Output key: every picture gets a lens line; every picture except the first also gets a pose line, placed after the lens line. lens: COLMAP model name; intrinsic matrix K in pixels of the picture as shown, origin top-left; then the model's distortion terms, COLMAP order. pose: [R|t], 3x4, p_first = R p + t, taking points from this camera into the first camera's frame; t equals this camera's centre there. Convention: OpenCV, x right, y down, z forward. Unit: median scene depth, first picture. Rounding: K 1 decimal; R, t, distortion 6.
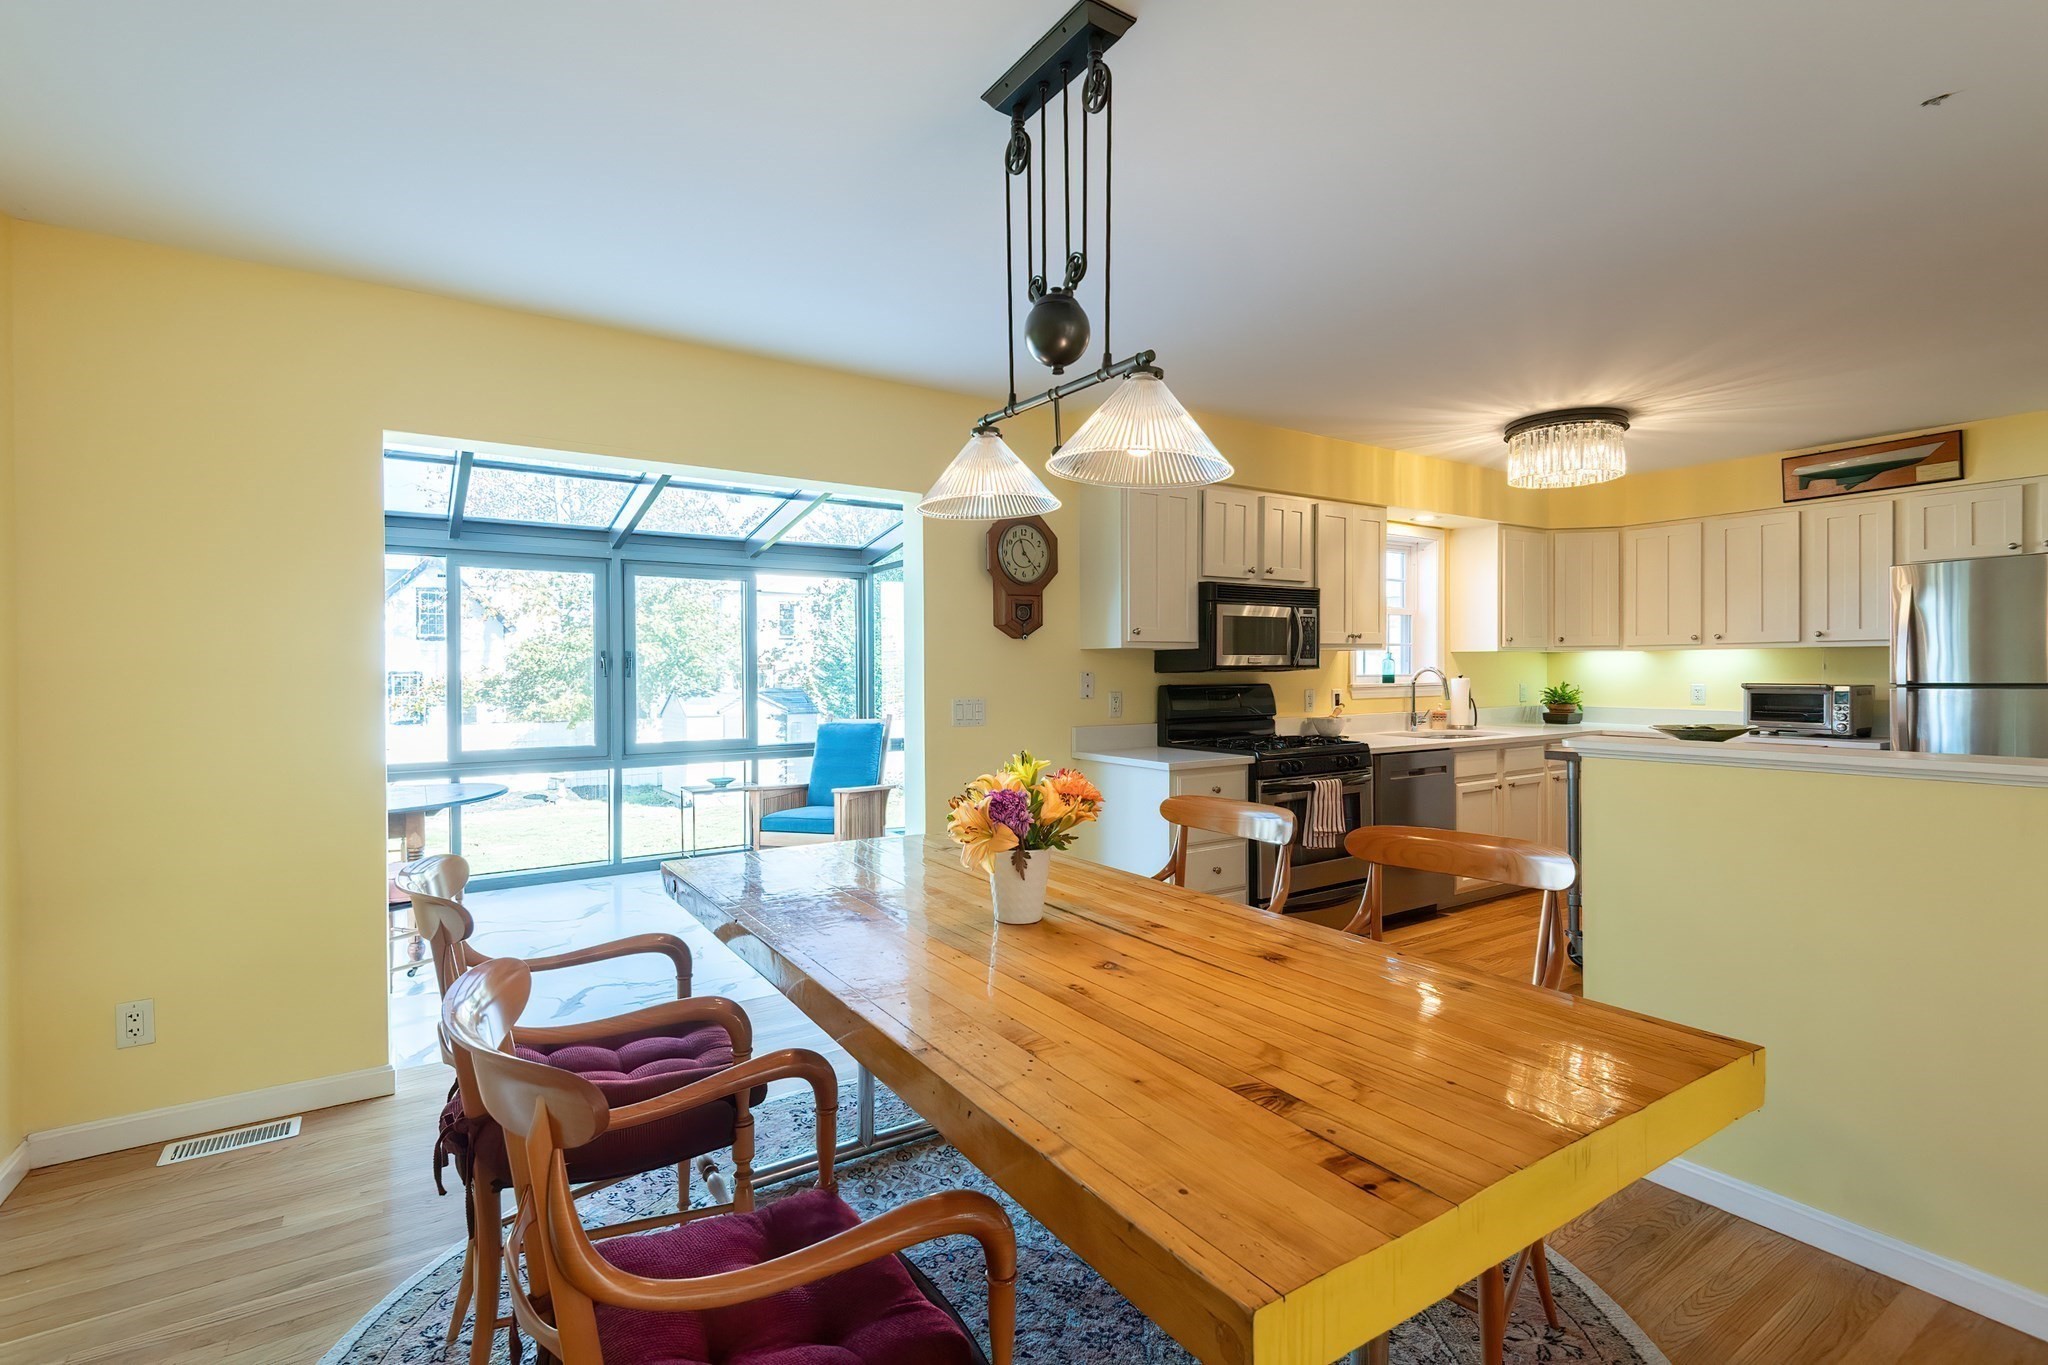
lens RADIAL K [[935.0, 0, 1024.0], [0, 935.0, 682.5], [0, 0, 1]] dist [0.001472, -0.007206]
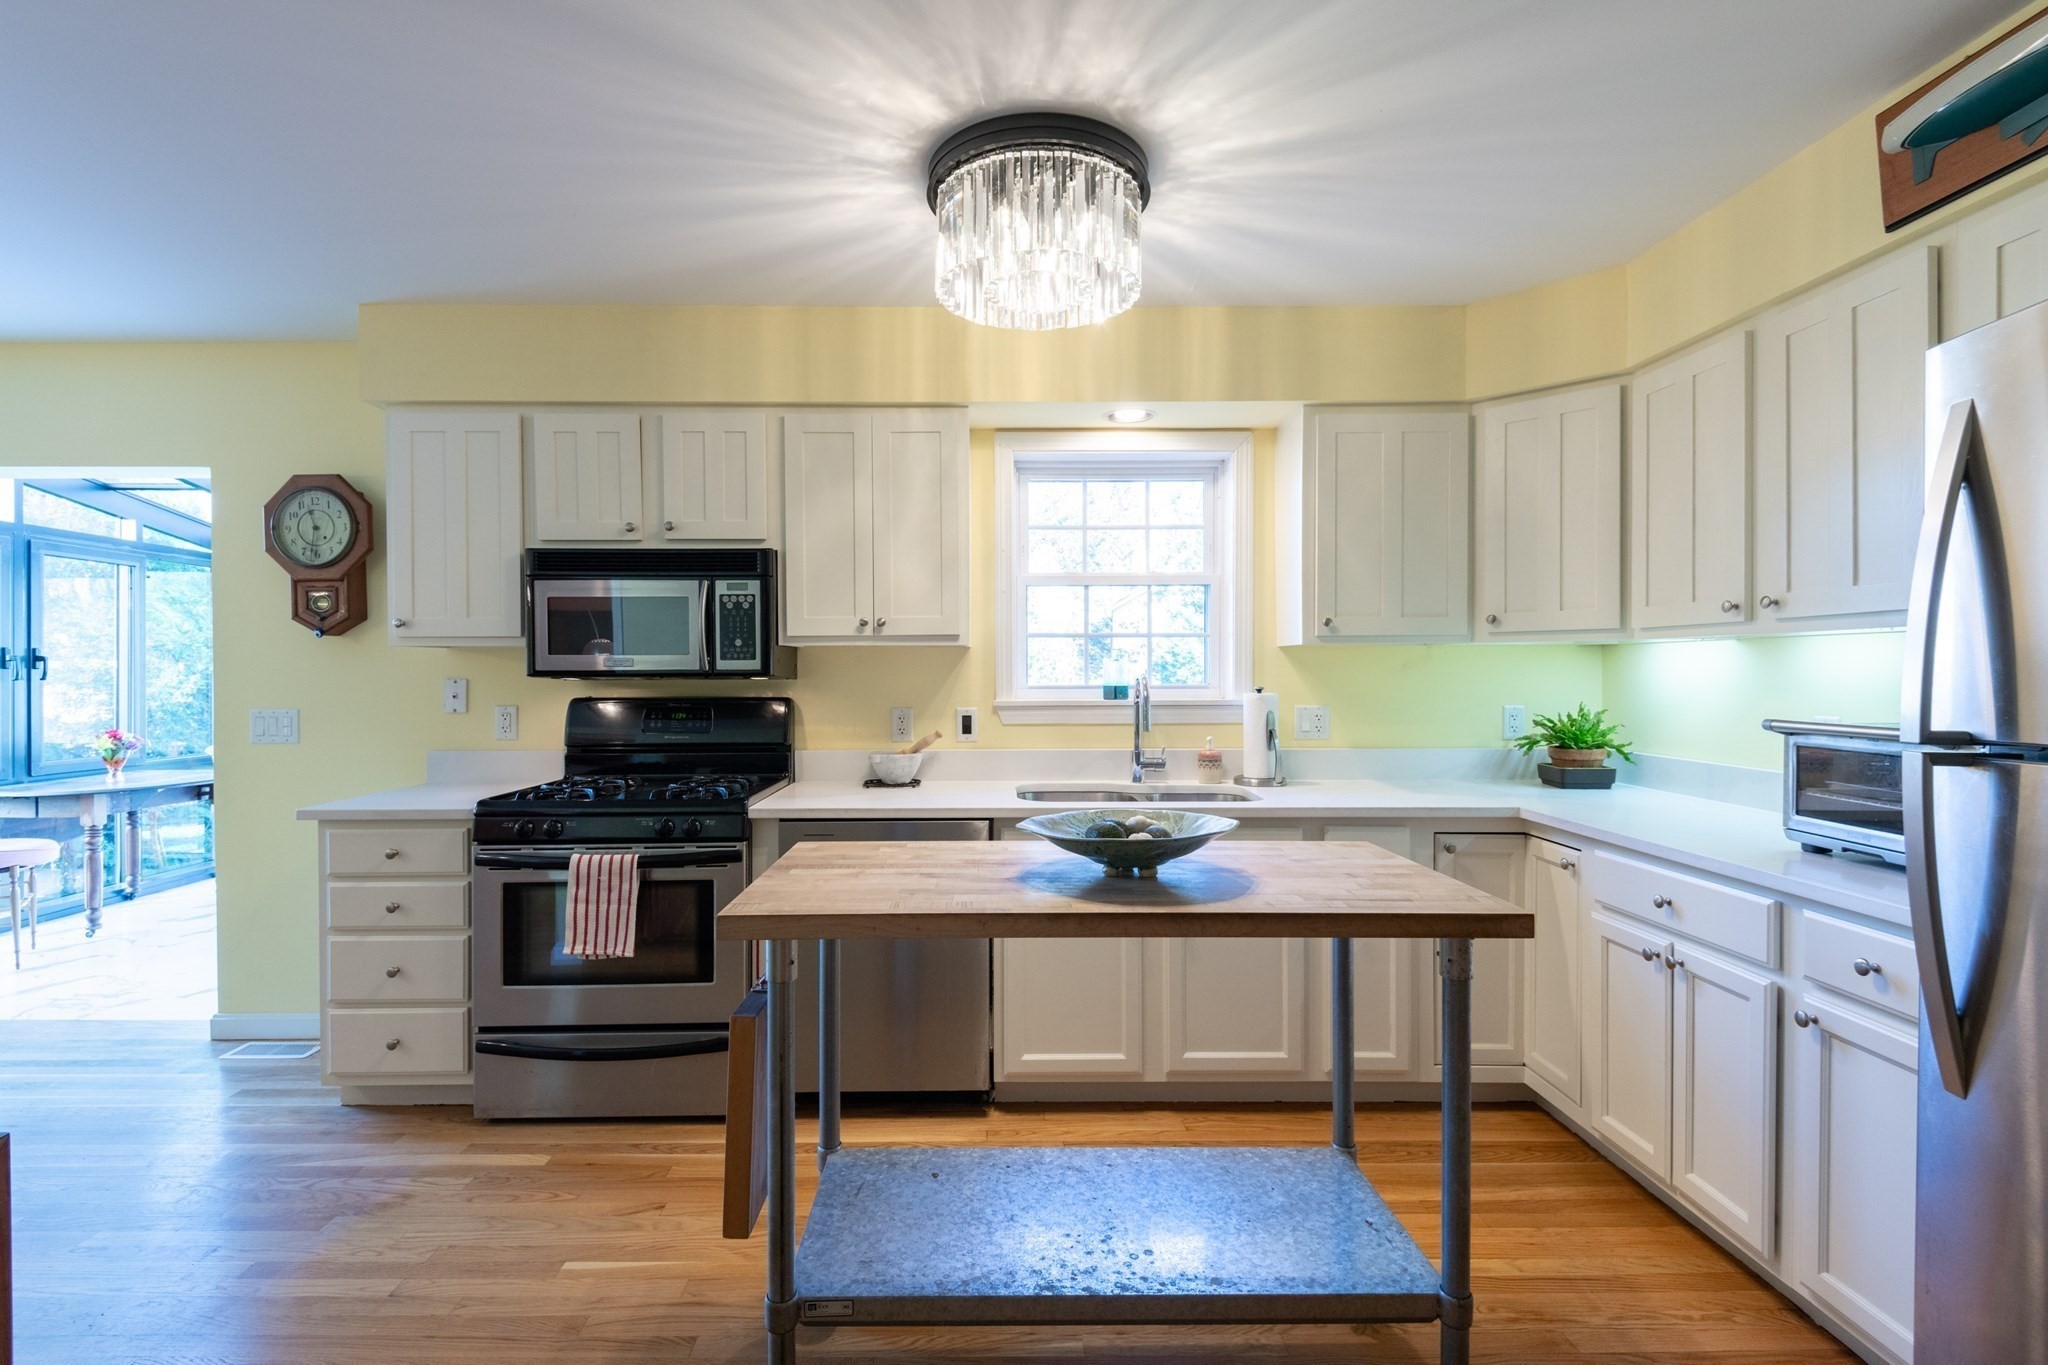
lens RADIAL K [[950.7, 0, 1024.0], [0, 950.7, 682.5], [0, 0, 1]] dist [0.033803, -0.026077]
pose [[0.842817, 0.010741, -0.538093, 0.815876], [-0.010411, 0.999939, 0.003654, -0.014646], [0.538100, 0.002523, 0.842877, 0.553773]]
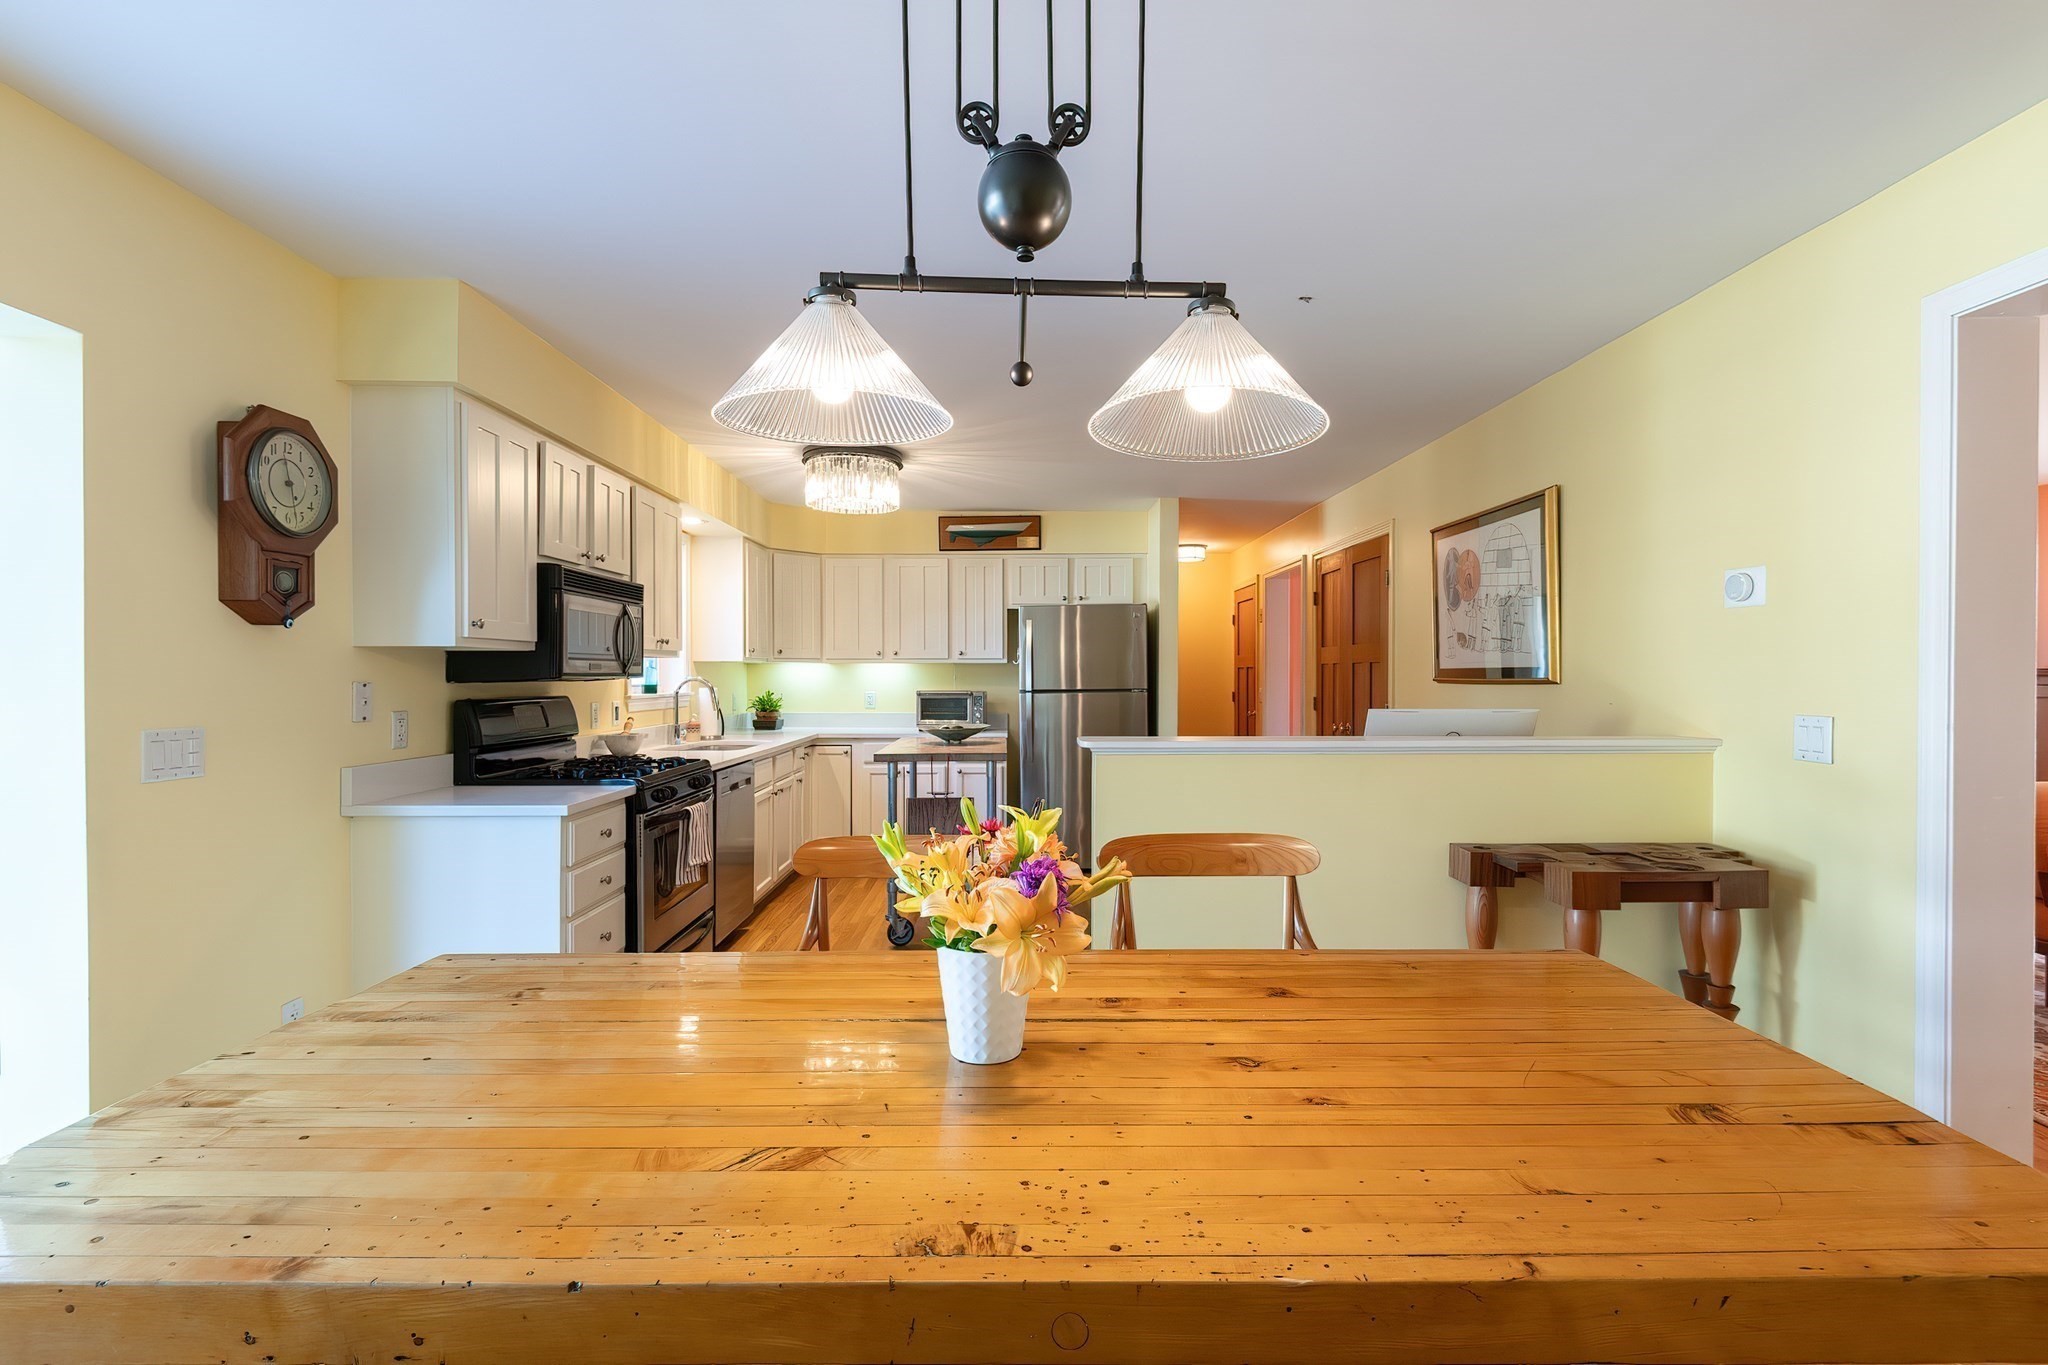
lens RADIAL K [[917.7, 0, 1024.0], [0, 917.7, 682.5], [0, 0, 1]] dist [0.031954, -0.022173]
pose [[0.537371, 0.000058, 0.843346, -0.215606], [0.008722, 0.999946, -0.005627, -0.002503], [-0.843301, 0.010380, 0.537342, 0.245385]]
